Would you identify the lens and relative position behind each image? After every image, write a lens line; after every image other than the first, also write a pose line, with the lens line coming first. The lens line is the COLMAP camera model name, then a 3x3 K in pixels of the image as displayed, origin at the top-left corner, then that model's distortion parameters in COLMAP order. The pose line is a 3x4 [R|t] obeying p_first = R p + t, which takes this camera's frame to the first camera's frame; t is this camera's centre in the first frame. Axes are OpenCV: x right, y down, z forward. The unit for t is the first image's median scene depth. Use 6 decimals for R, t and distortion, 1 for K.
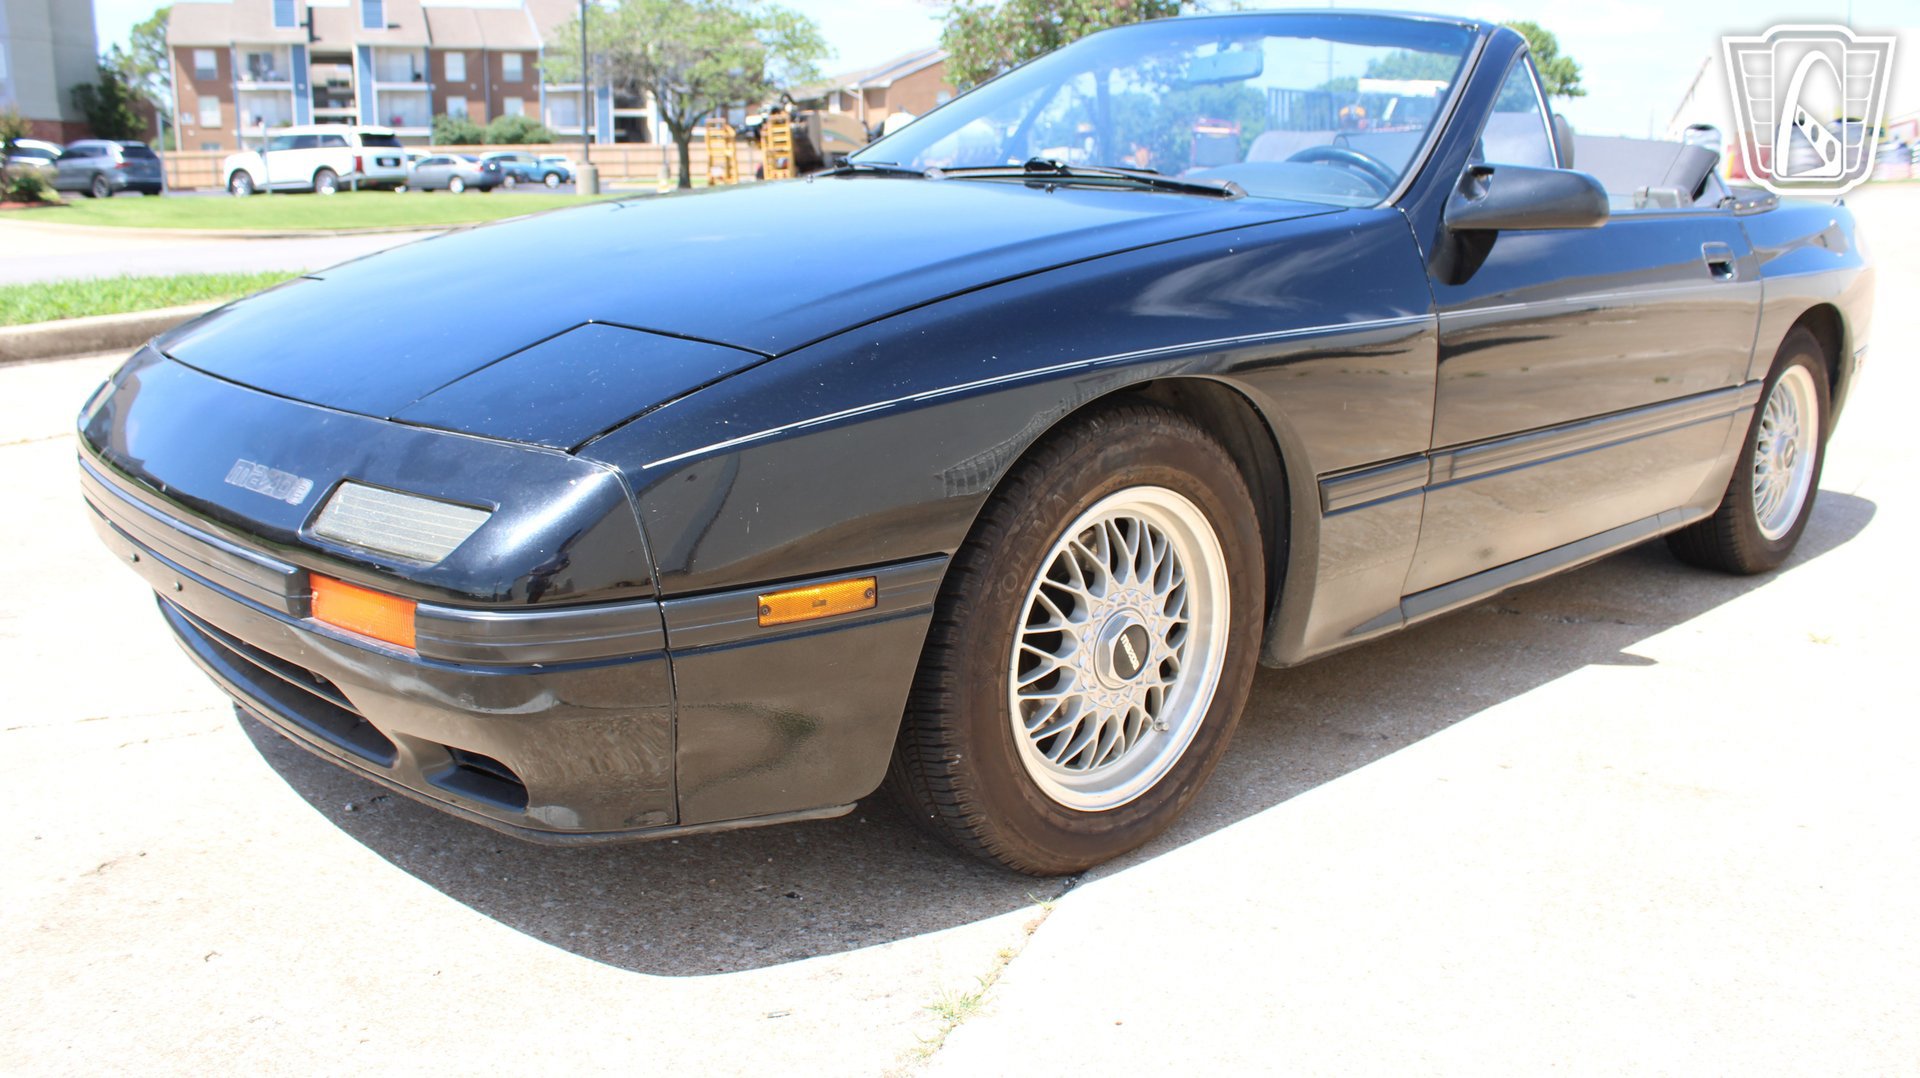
lens RADIAL K [[1585.5, 0, 954.0], [0, 1585.5, 508.5], [0, 0, 1]] dist [-0.157286, 0.130630]
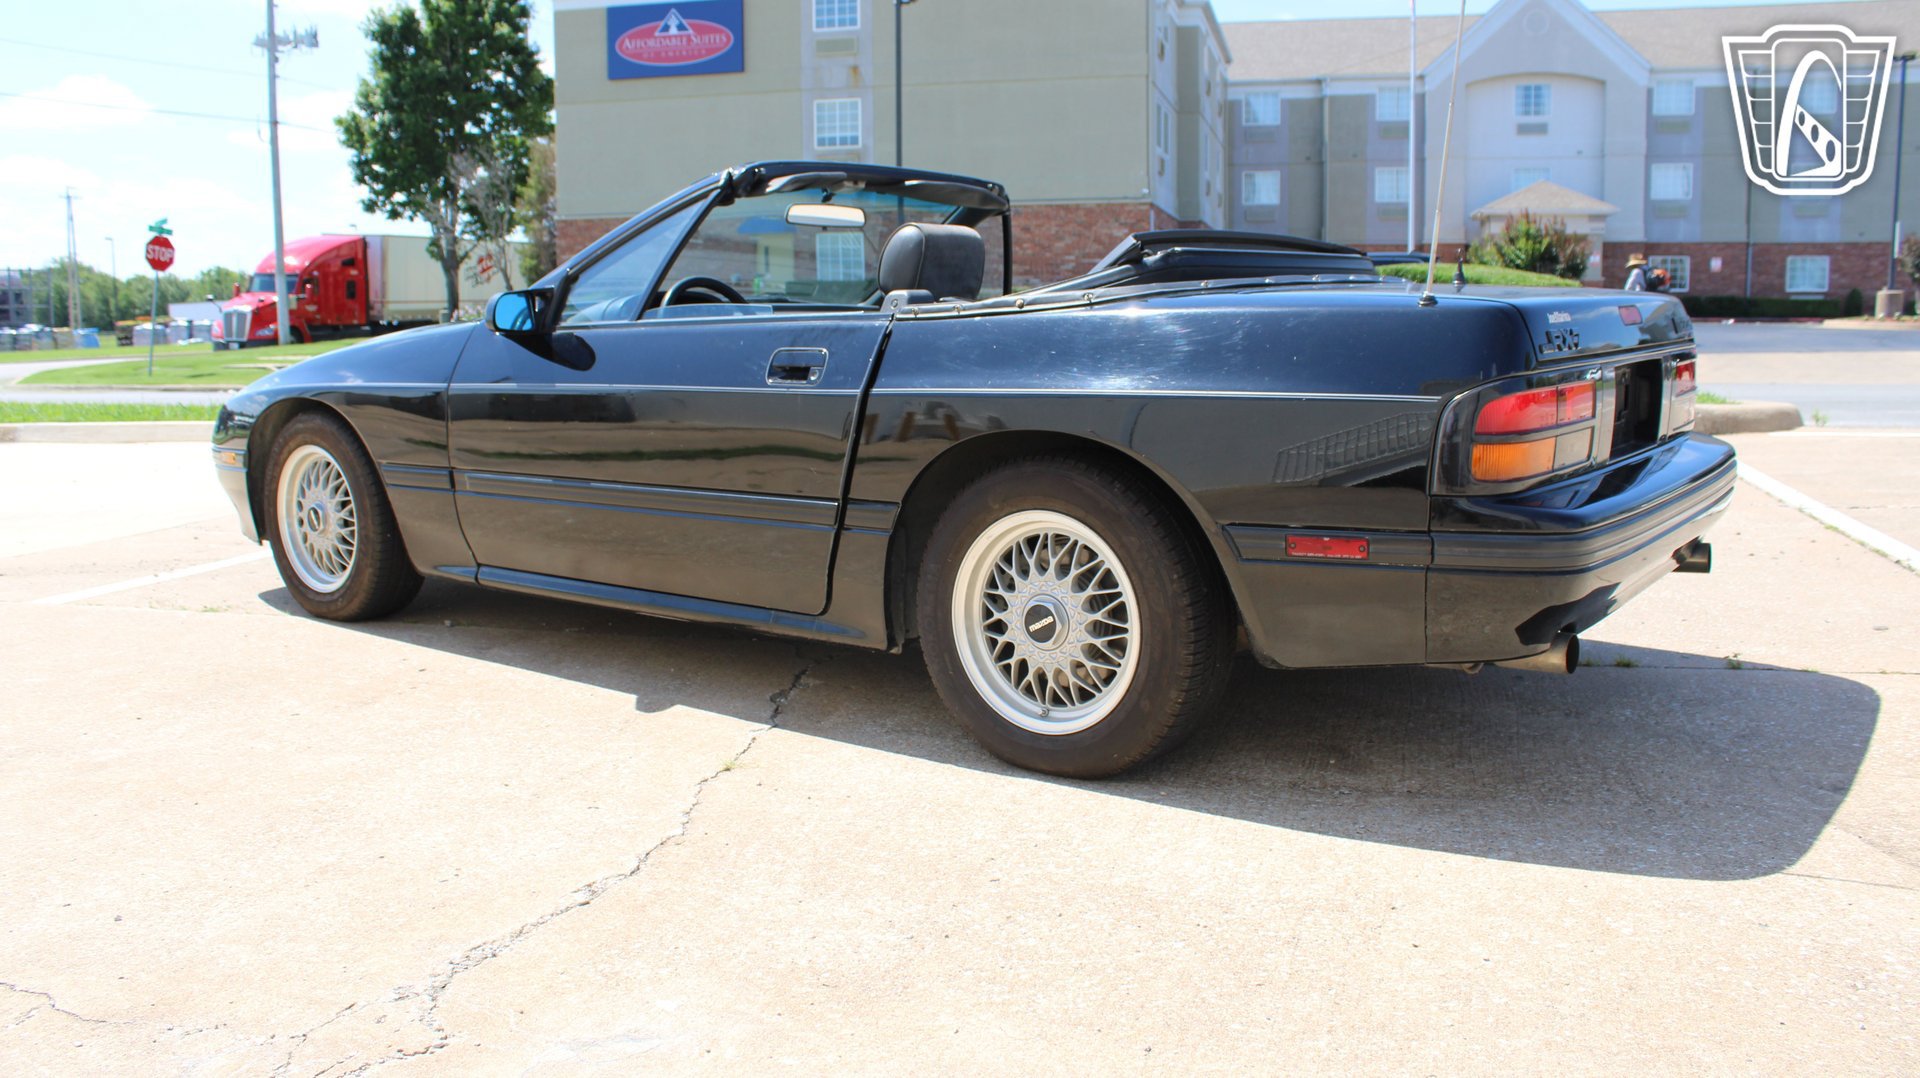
lens RADIAL K [[1585.5, 0, 947.2], [0, 1585.5, 510.3], [0, 0, 1]] dist [-0.157286, 0.130630]
pose [[0.162504, 0.112558, -0.980267, 2.114922], [-0.192181, 0.978057, 0.080445, -0.237997], [0.967811, 0.175316, 0.180569, 1.285108]]
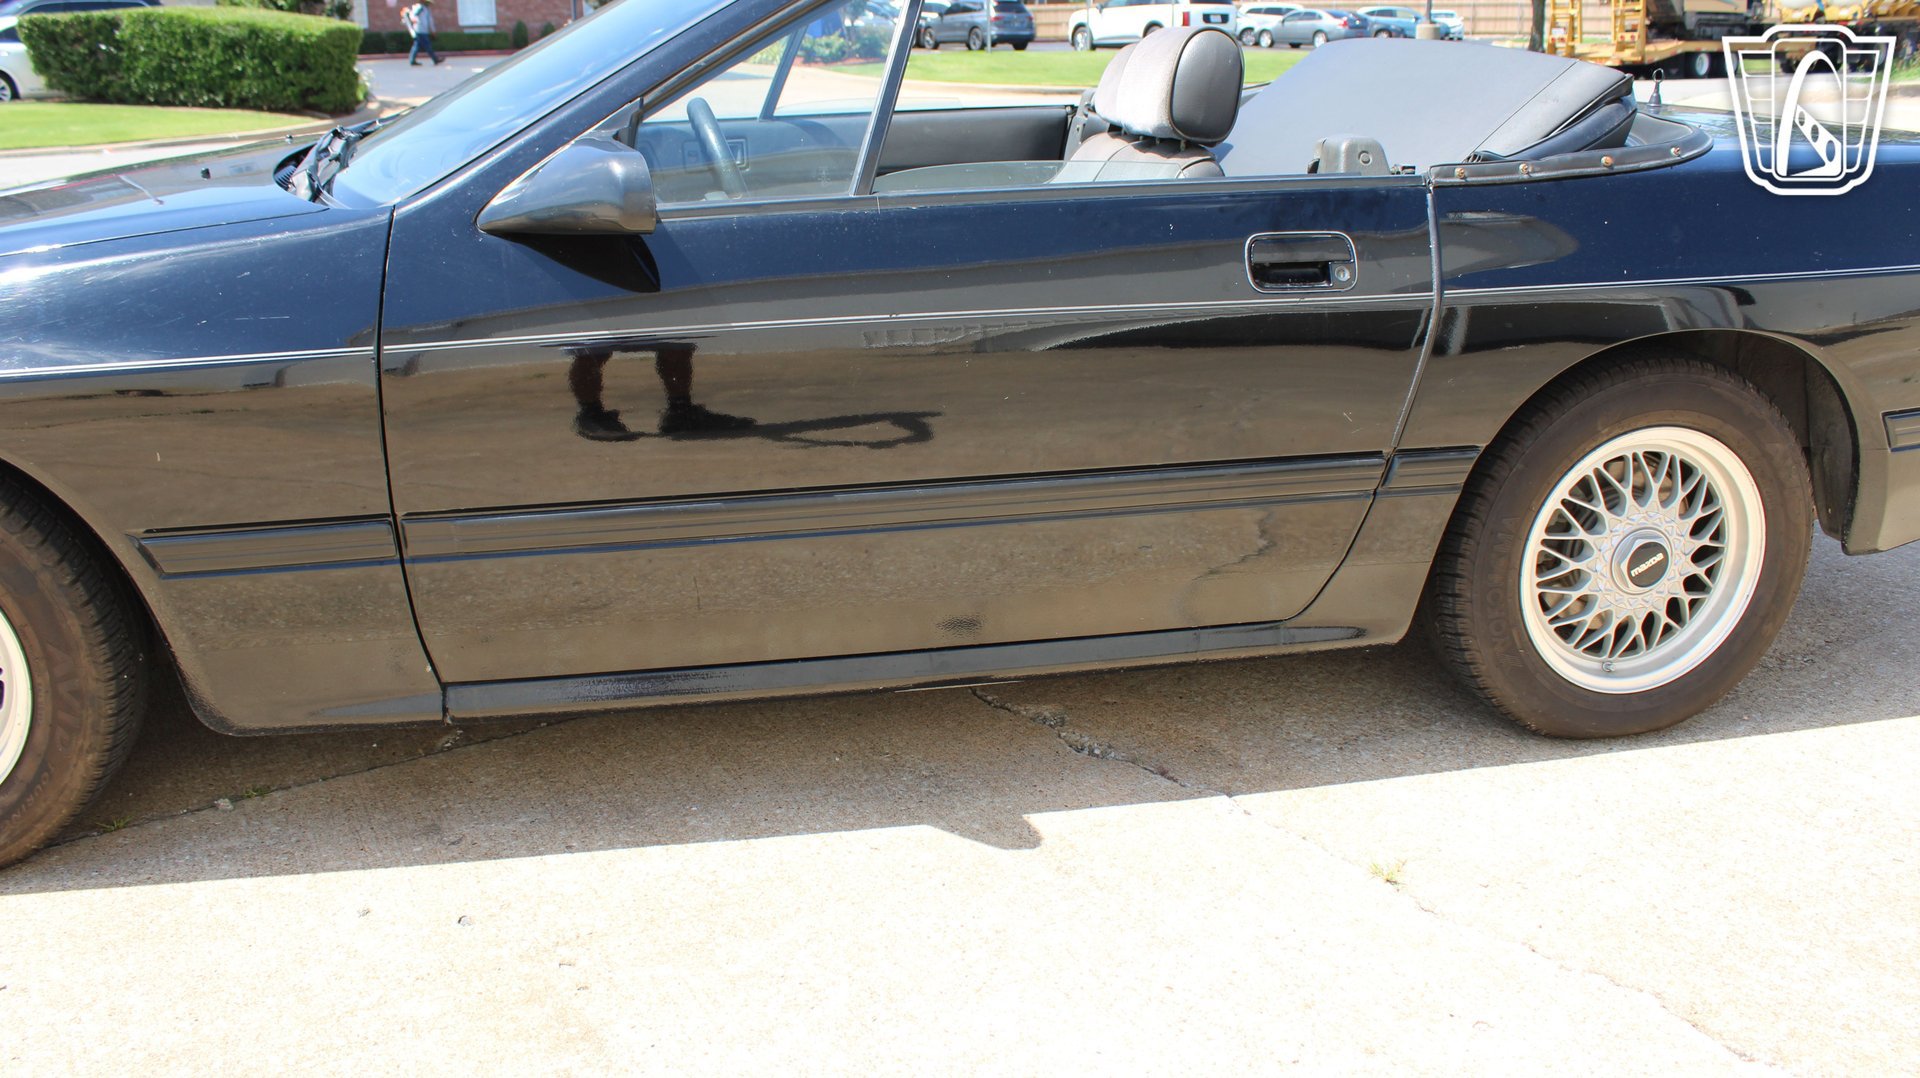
lens RADIAL K [[1585.5, 0, 943.6], [0, 1585.5, 531.6], [0, 0, 1]] dist [-0.157286, 0.130630]
pose [[0.840782, 0.150307, -0.520089, 1.011502], [-0.095187, 0.986763, 0.131295, -0.169325], [0.532940, -0.060885, 0.843960, 0.503794]]
